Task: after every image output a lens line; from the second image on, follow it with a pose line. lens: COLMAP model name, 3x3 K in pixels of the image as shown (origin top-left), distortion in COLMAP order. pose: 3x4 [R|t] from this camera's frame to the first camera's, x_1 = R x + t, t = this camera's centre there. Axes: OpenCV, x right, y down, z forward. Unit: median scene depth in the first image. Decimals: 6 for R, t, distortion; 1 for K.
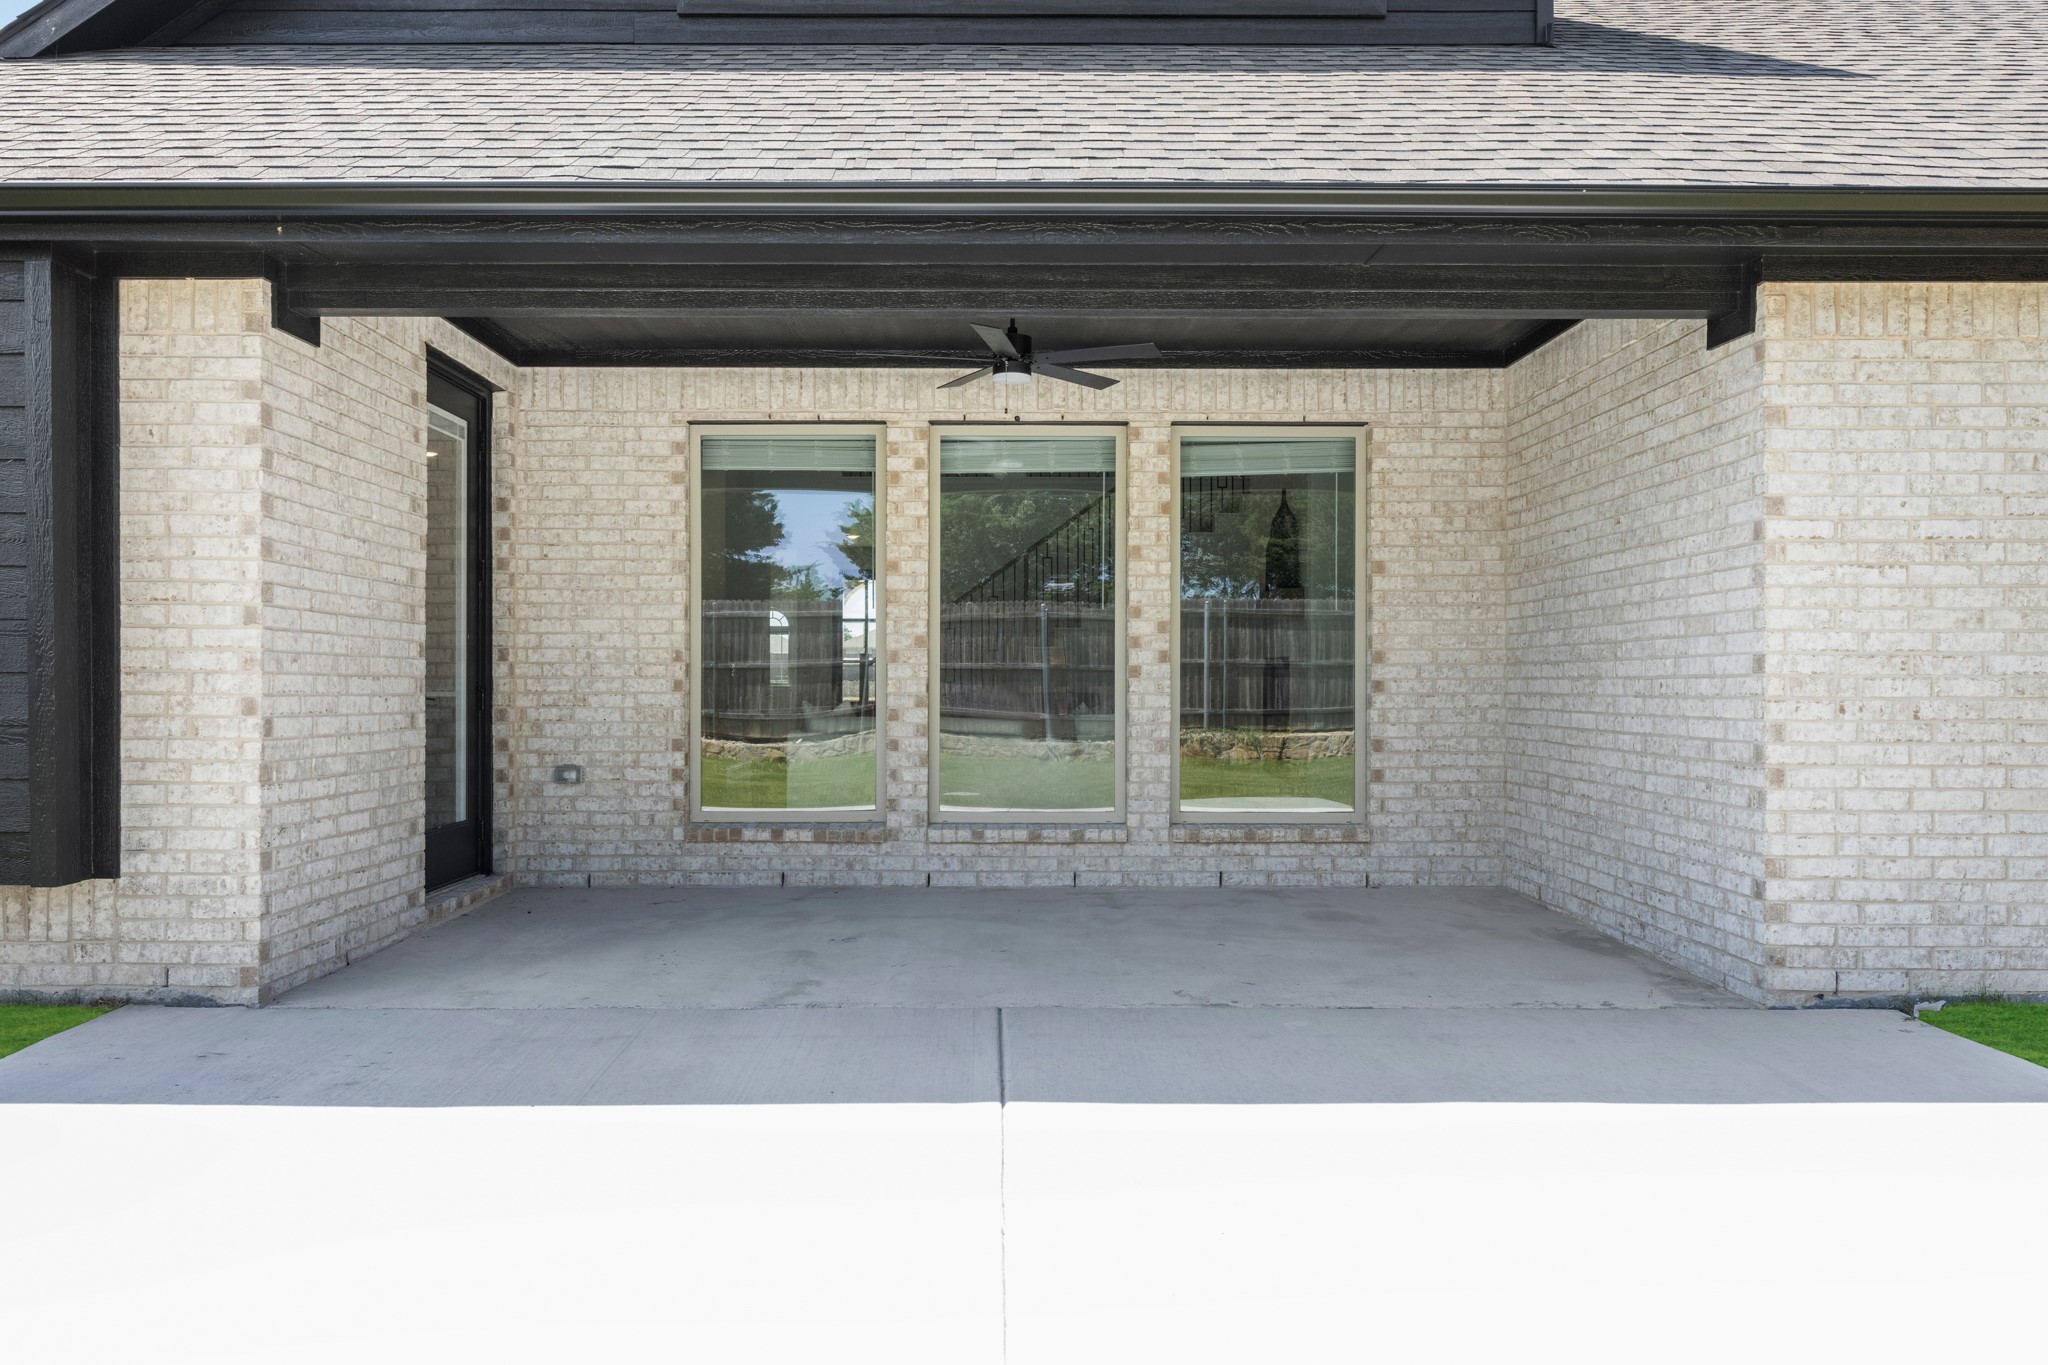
lens RADIAL K [[1253.1, 0, 1017.6], [0, 1253.1, 675.2], [0, 0, 1]] dist [0.000242, 0.000261]
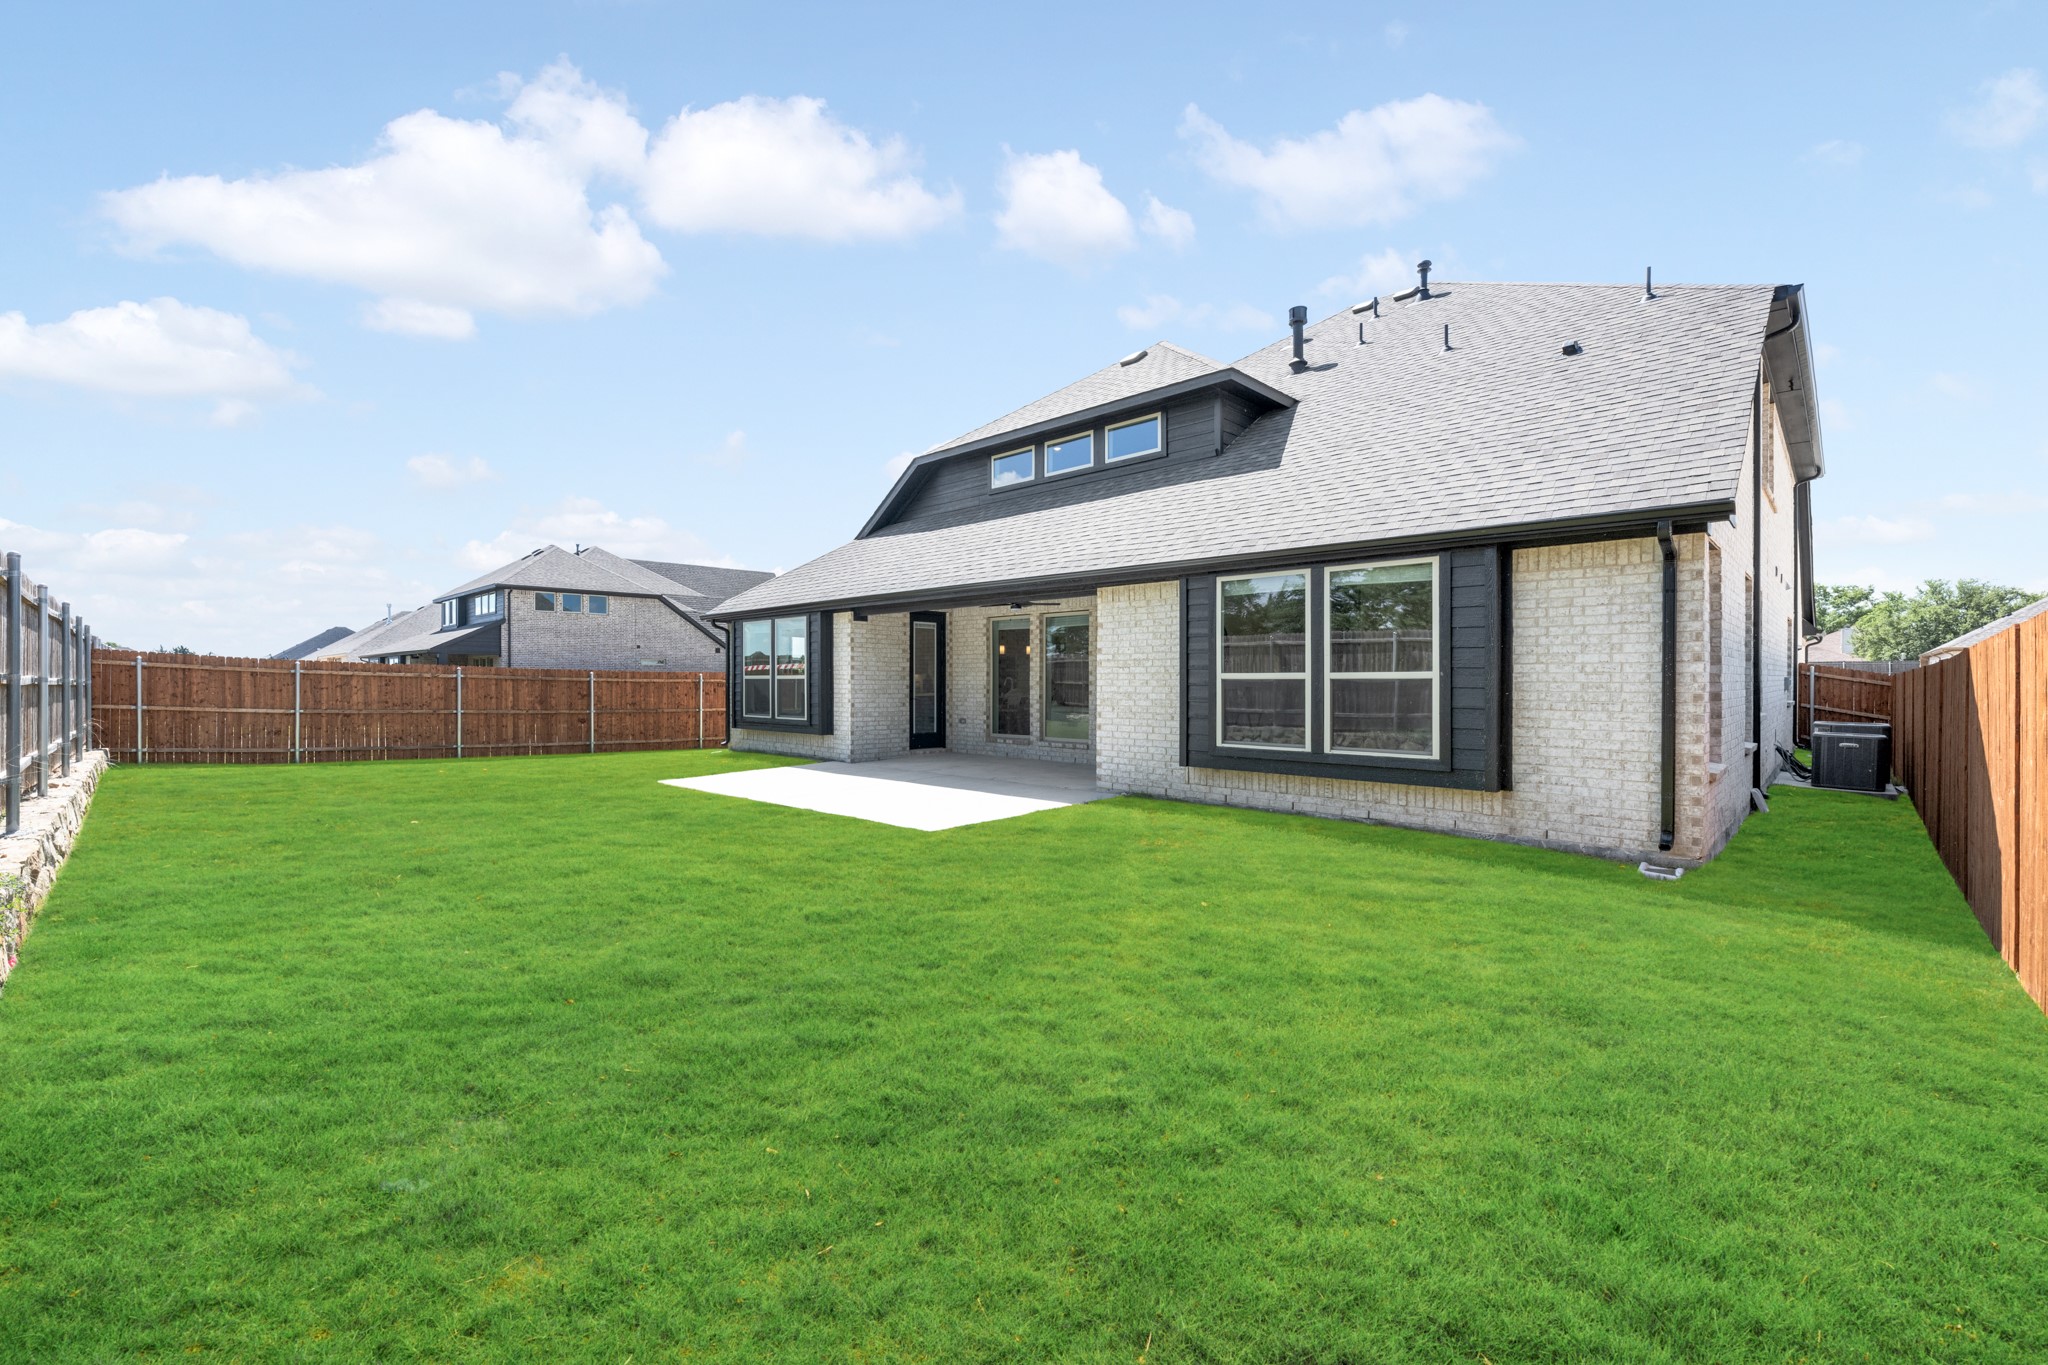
lens RADIAL K [[831.2, 0, 1019.5], [0, 831.2, 687.6], [0, 0, 1]] dist [-0.003233, 0.000579]
pose [[0.725122, 0.004603, -0.688605, 2.032934], [0.002162, 0.999958, 0.008961, -0.051962], [0.688617, -0.007986, 0.725081, -0.850968]]
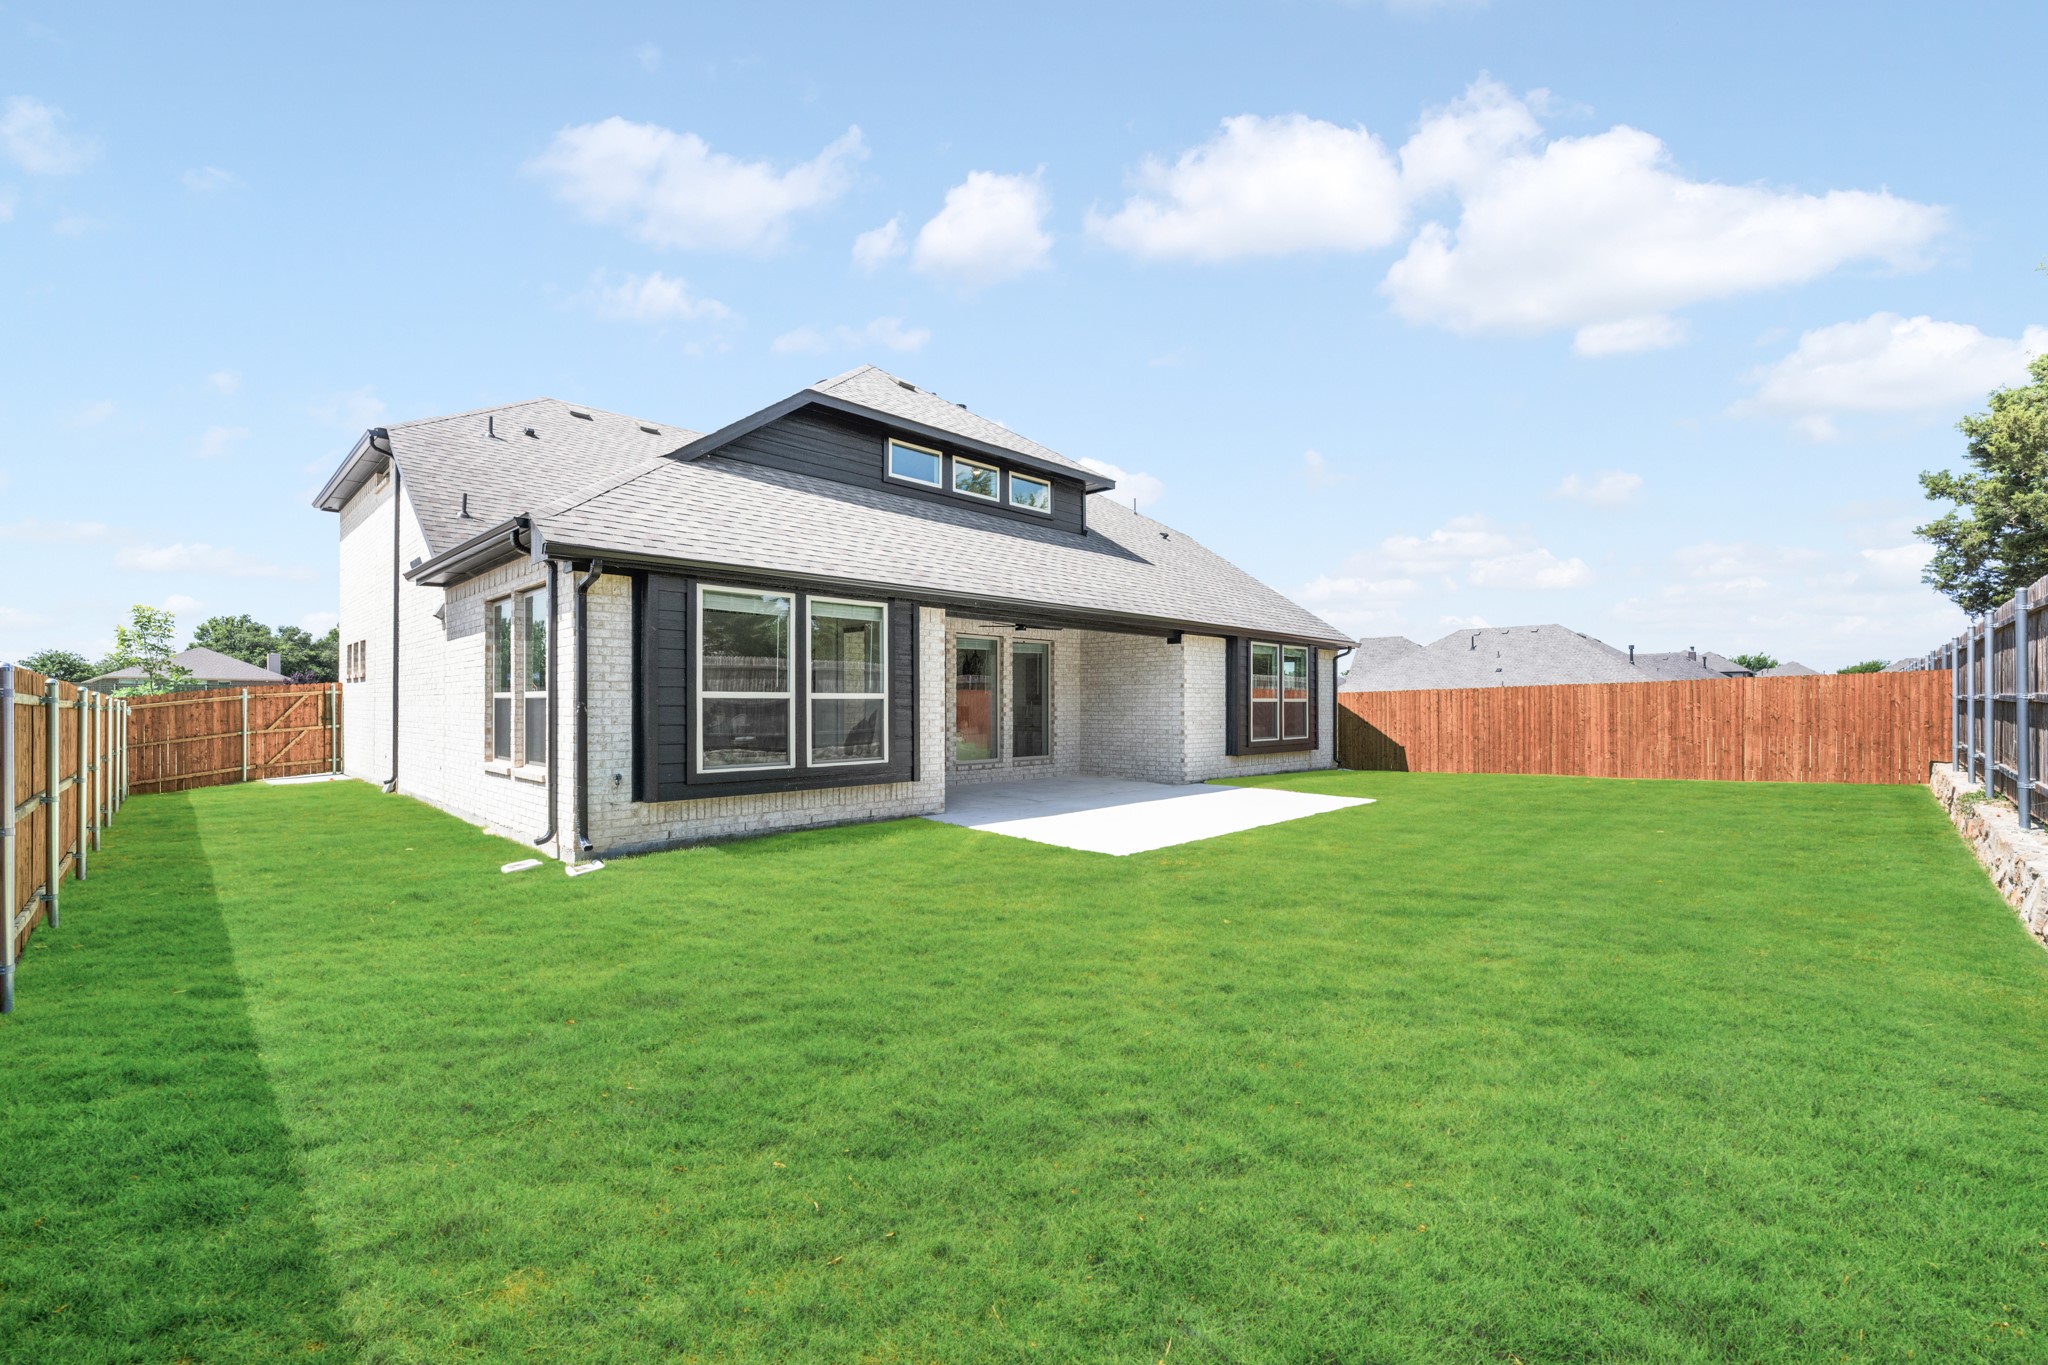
lens RADIAL K [[831.2, 0, 1031.6], [0, 831.2, 693.3], [0, 0, 1]] dist [-0.003233, 0.000579]
pose [[0.699015, 0.009027, 0.715050, -2.112013], [-0.005661, 0.999959, -0.007090, -0.061056], [-0.715085, 0.000908, 0.699037, -0.820132]]
